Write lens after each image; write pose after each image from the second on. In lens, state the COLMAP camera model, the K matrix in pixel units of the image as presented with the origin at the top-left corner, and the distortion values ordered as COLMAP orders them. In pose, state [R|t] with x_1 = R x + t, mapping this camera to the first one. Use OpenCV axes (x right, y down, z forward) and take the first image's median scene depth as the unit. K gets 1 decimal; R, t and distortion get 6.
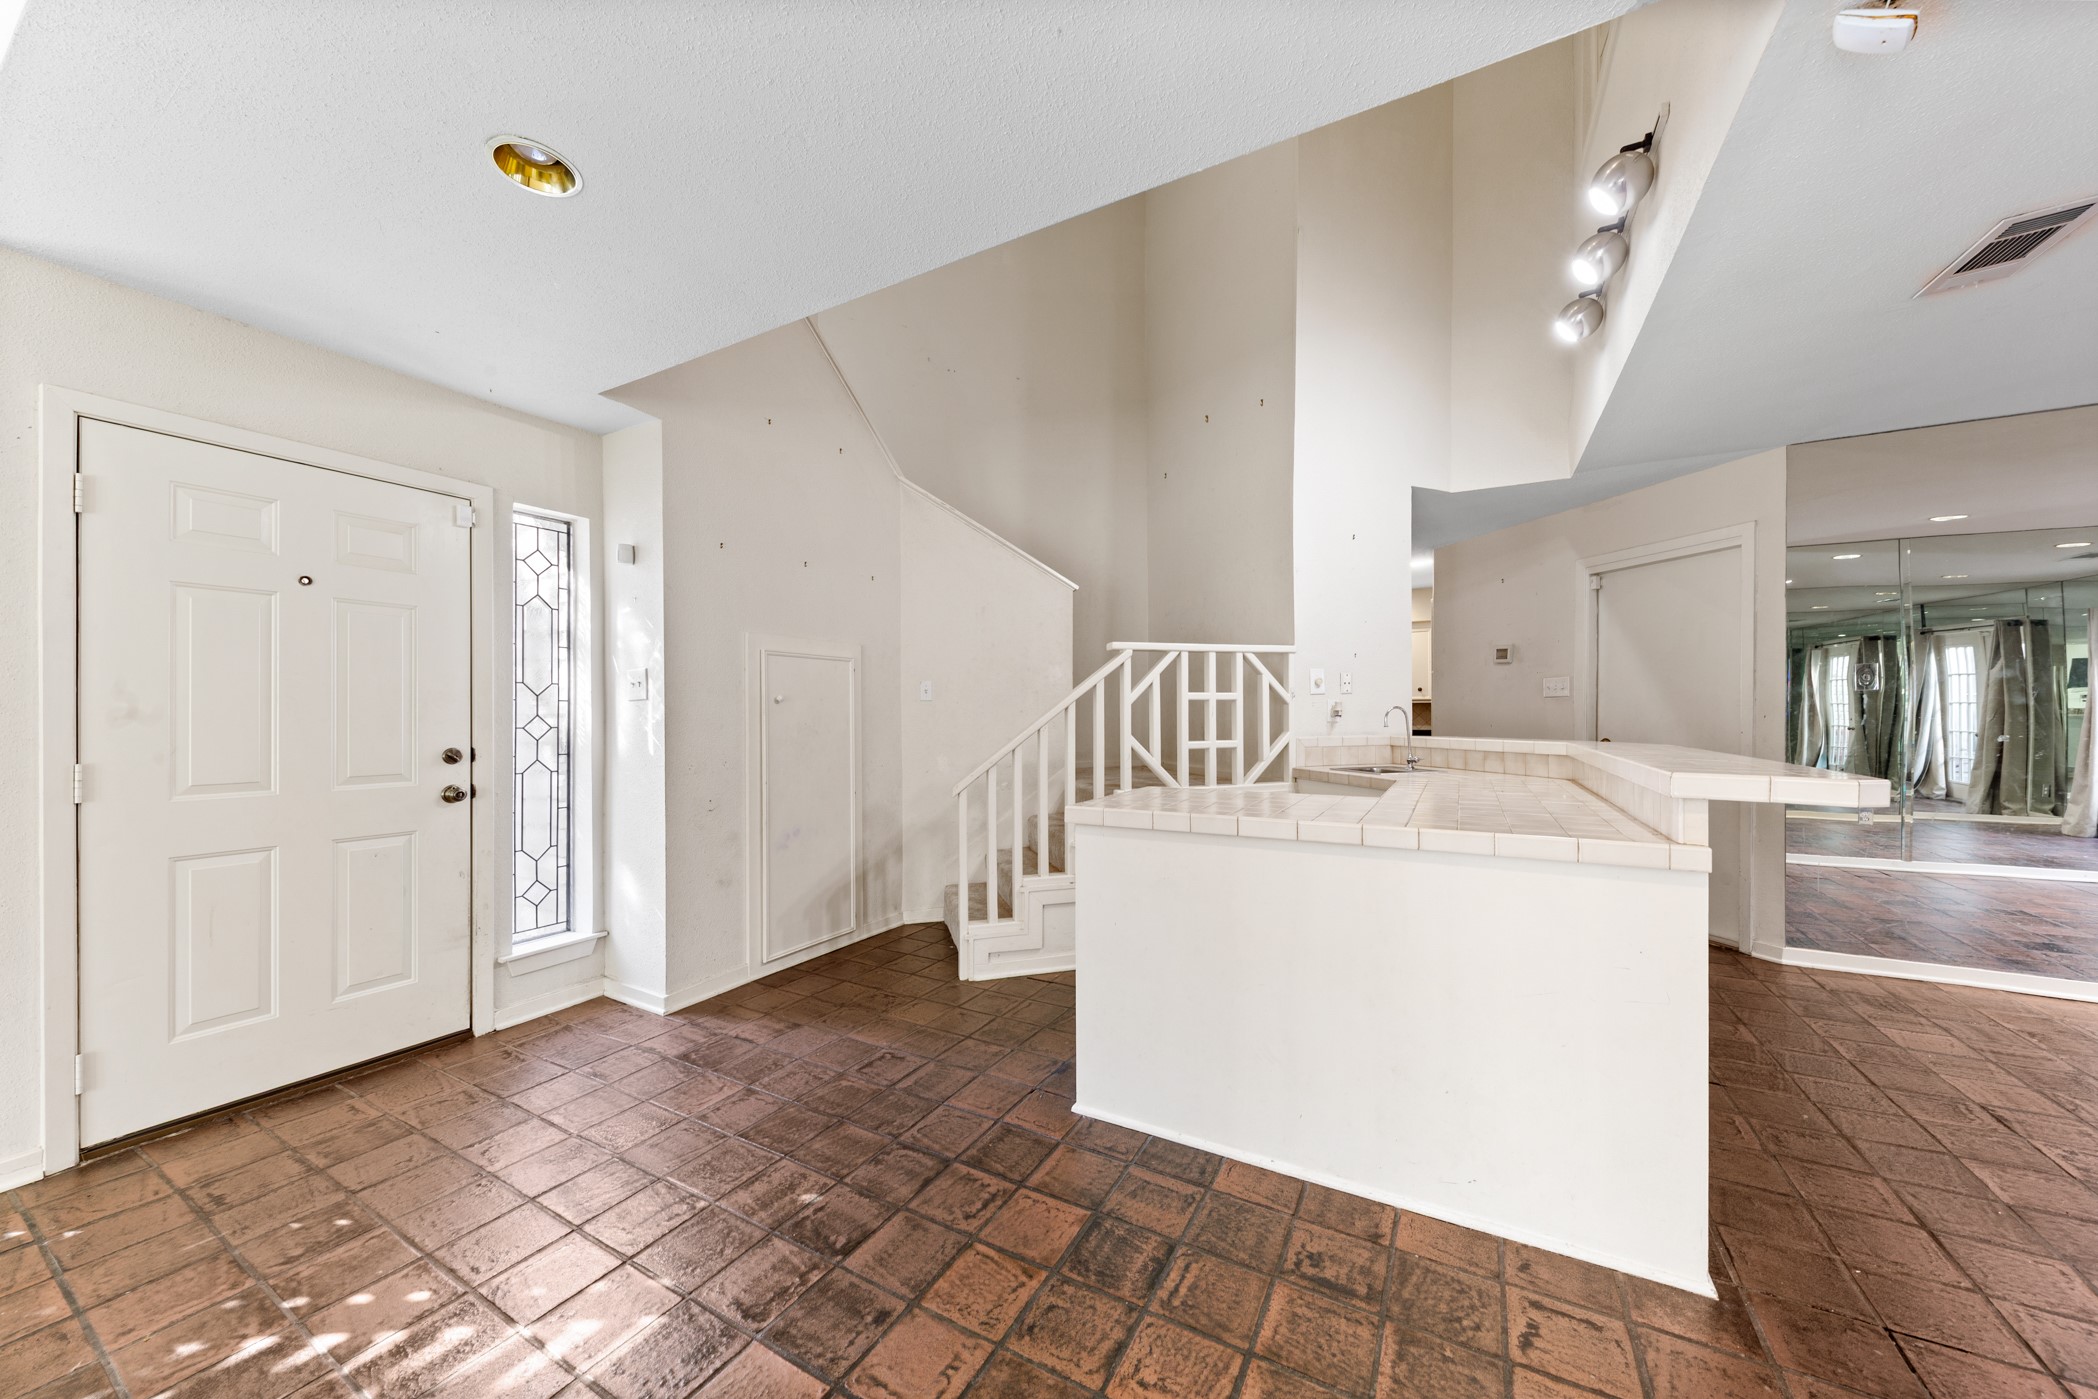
lens RADIAL K [[731.0, 0, 1054.8], [0, 731.0, 719.4], [0, 0, 1]] dist [-0.001211, -0.000274]
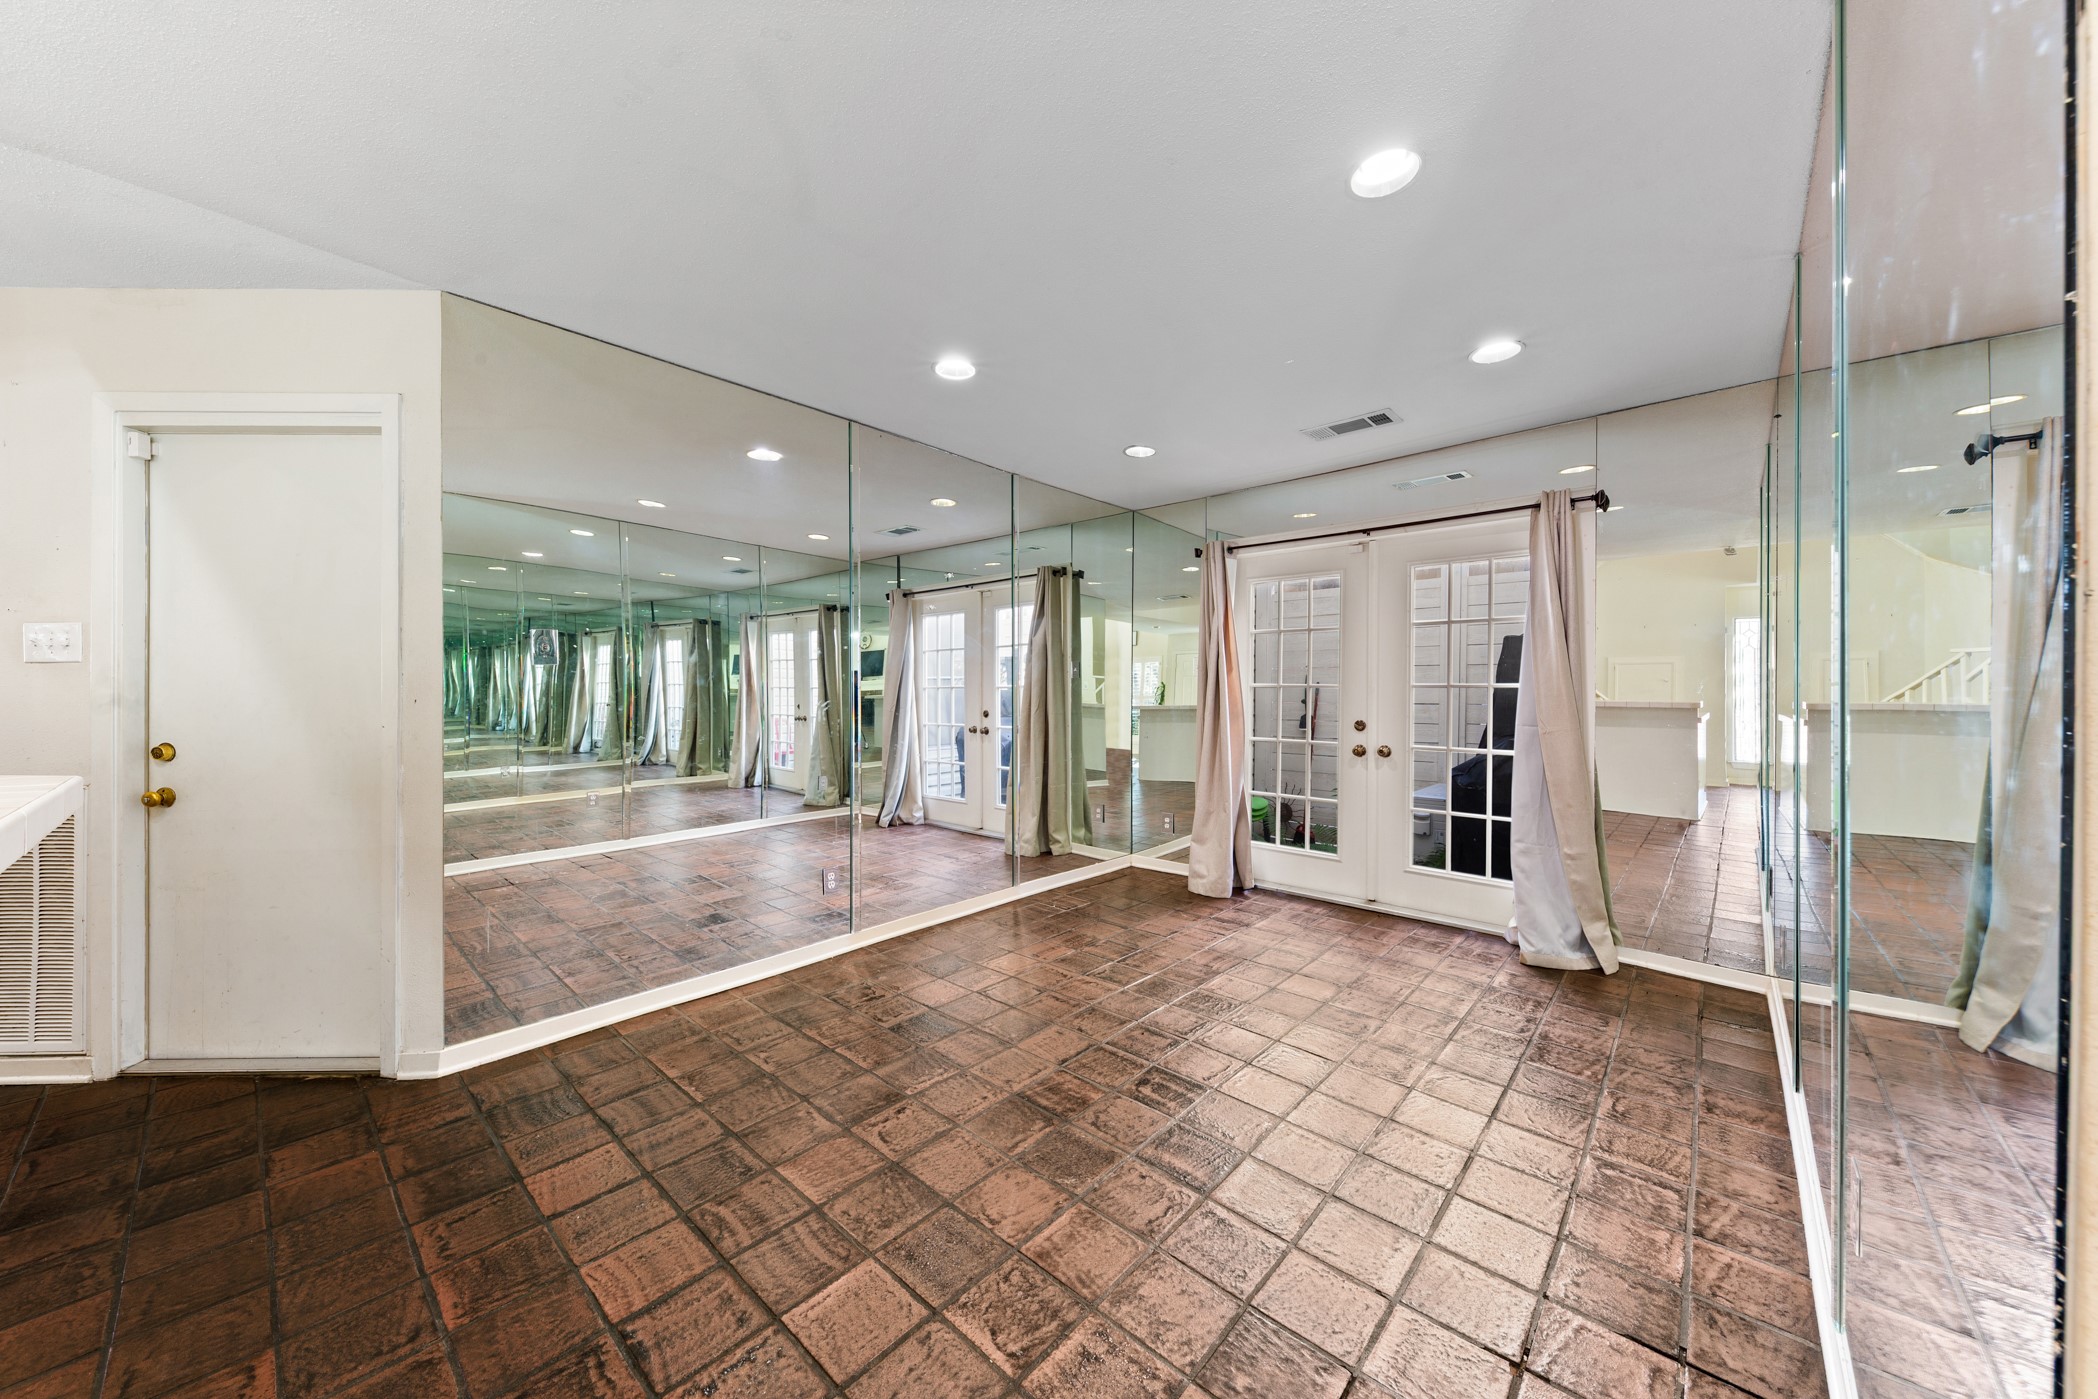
lens RADIAL K [[741.6, 0, 1054.1], [0, 741.6, 687.8], [0, 0, 1]] dist [0.011271, -0.000060]
pose [[0.214950, 0.006348, 0.976604, 0.462610], [0.006824, 0.999945, -0.008001, -0.005886], [-0.976601, 0.008384, 0.214895, 0.316567]]
